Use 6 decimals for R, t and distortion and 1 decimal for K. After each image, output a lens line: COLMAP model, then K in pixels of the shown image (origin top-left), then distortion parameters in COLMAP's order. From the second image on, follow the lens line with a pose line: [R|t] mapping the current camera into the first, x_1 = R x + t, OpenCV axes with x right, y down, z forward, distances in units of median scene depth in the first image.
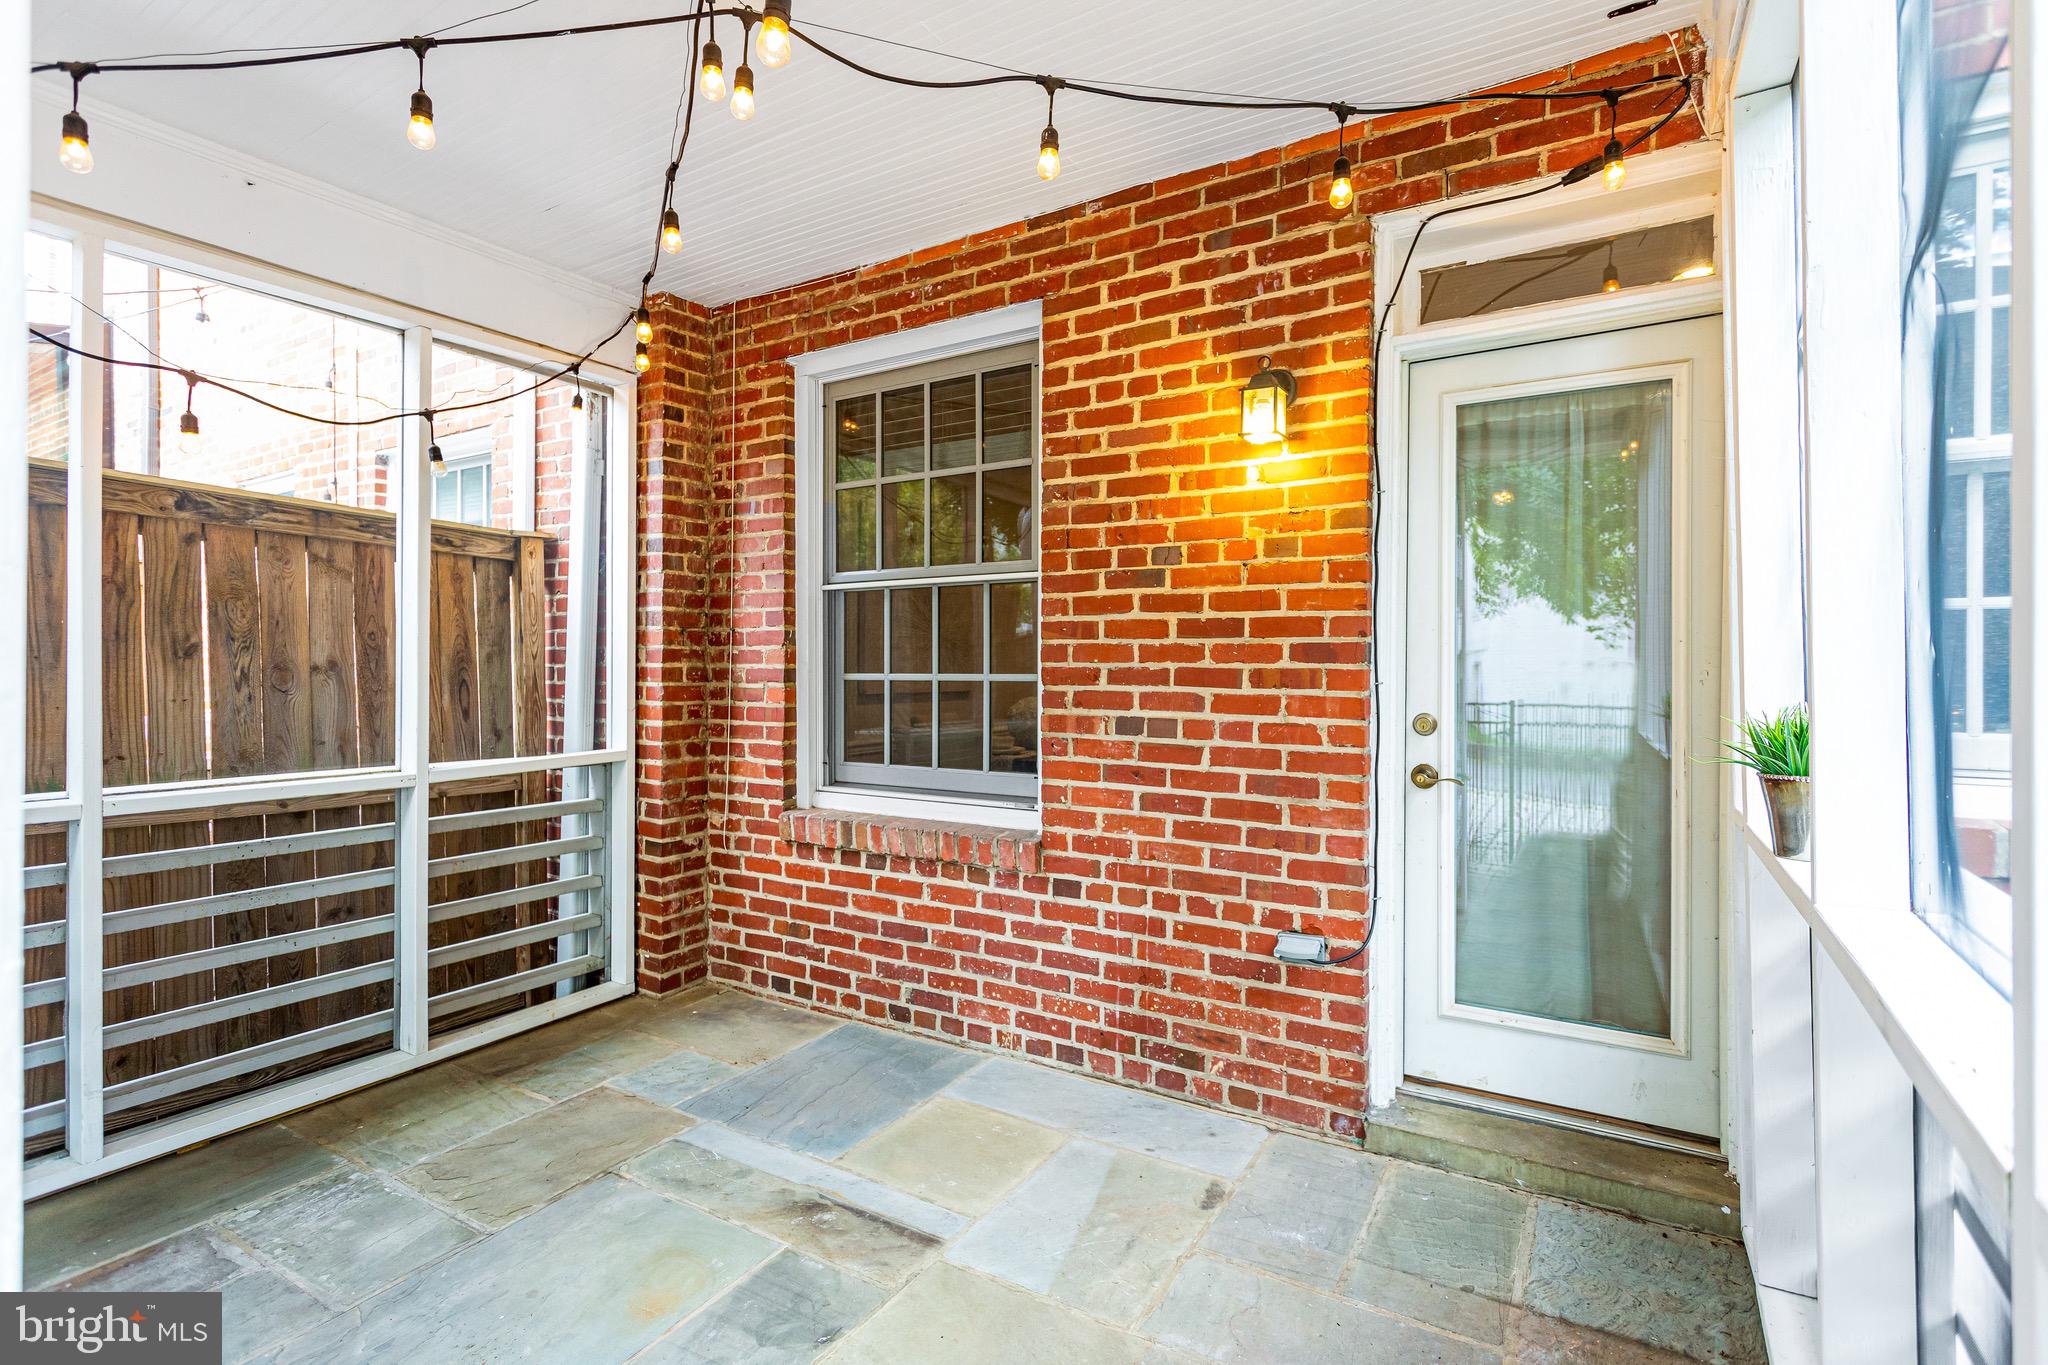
lens RADIAL K [[972.6, 0, 1031.8], [0, 972.6, 656.1], [0, 0, 1]] dist [-0.002091, 0.002721]
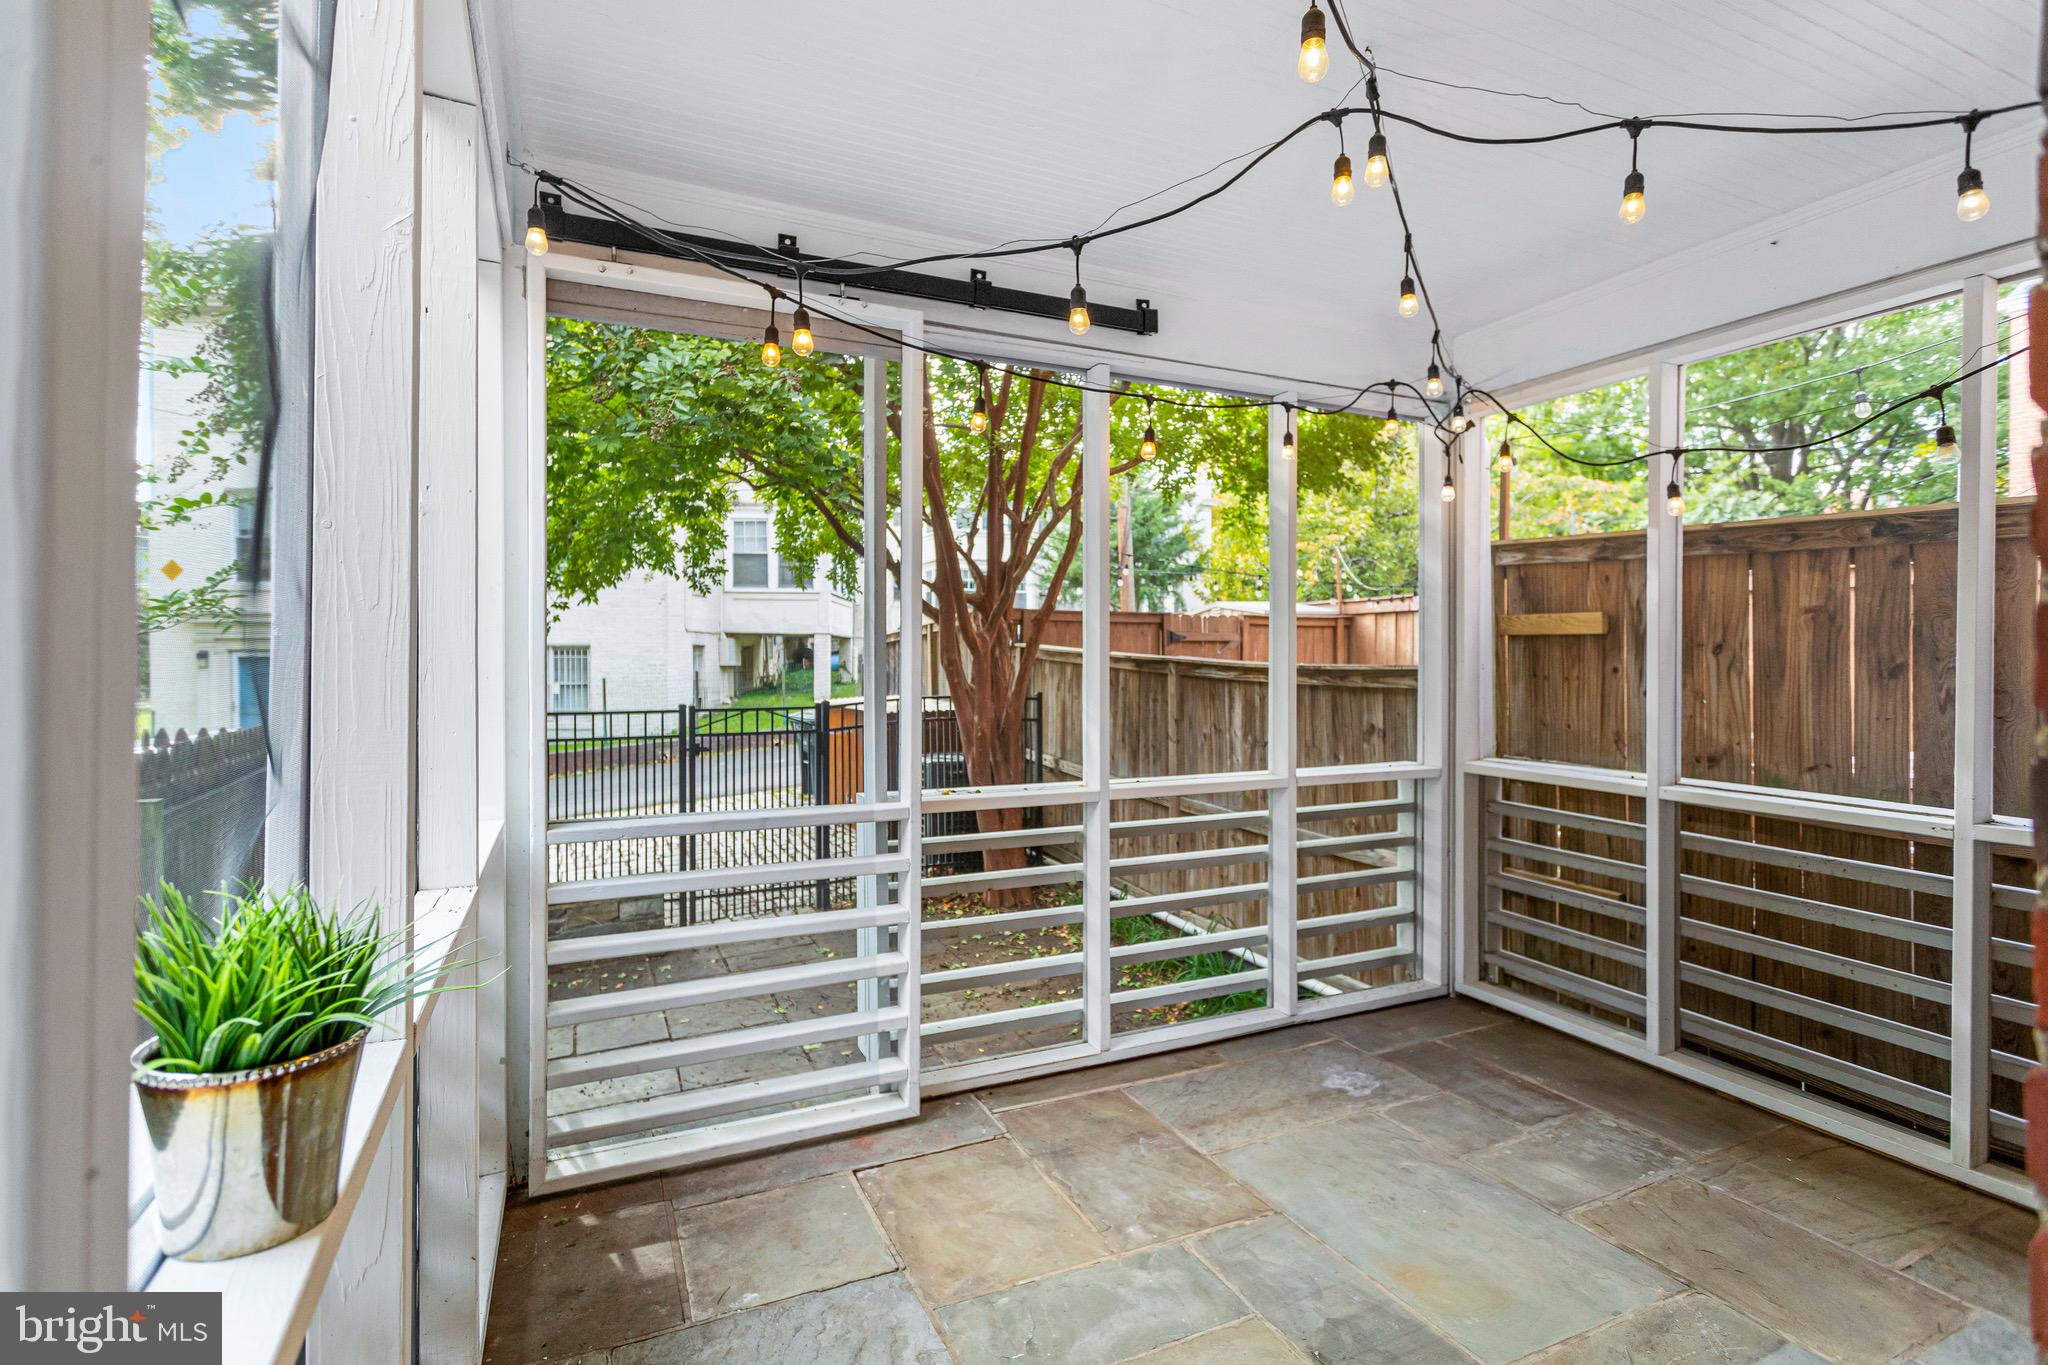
lens RADIAL K [[972.6, 0, 1019.3], [0, 972.6, 641.8], [0, 0, 1]] dist [-0.002091, 0.002721]
pose [[-0.548806, -0.013521, -0.835840, 0.511560], [-0.001395, 0.999883, -0.015259, -0.020131], [0.835949, -0.007208, -0.548760, 0.809263]]
